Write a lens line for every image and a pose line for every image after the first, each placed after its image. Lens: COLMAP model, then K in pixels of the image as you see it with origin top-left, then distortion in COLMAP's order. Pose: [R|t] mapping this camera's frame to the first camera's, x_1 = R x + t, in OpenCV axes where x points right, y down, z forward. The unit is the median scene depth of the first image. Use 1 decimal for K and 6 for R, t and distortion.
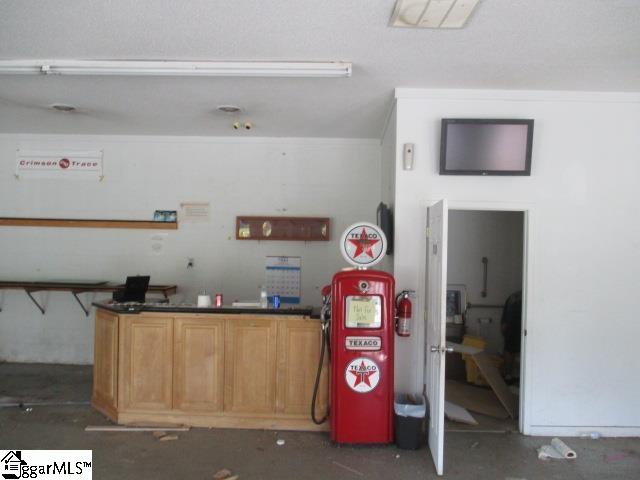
lens RADIAL K [[530.3, 0, 320.0], [0, 530.3, 240.0], [0, 0, 1]] dist [-0.035959, 0.002377]
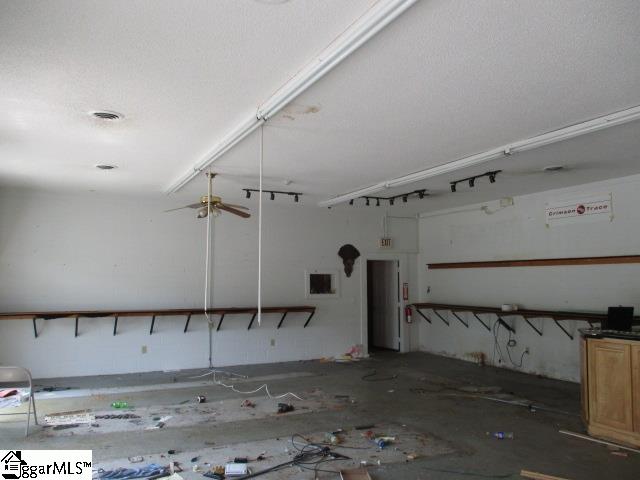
lens RADIAL K [[530.3, 0, 320.0], [0, 530.3, 240.0], [0, 0, 1]] dist [-0.035959, 0.002377]
pose [[0.448582, -0.090742, -0.889123, 0.379926], [0.026735, 0.995750, -0.088136, 0.010045], [0.893342, 0.015766, 0.449101, -0.045363]]
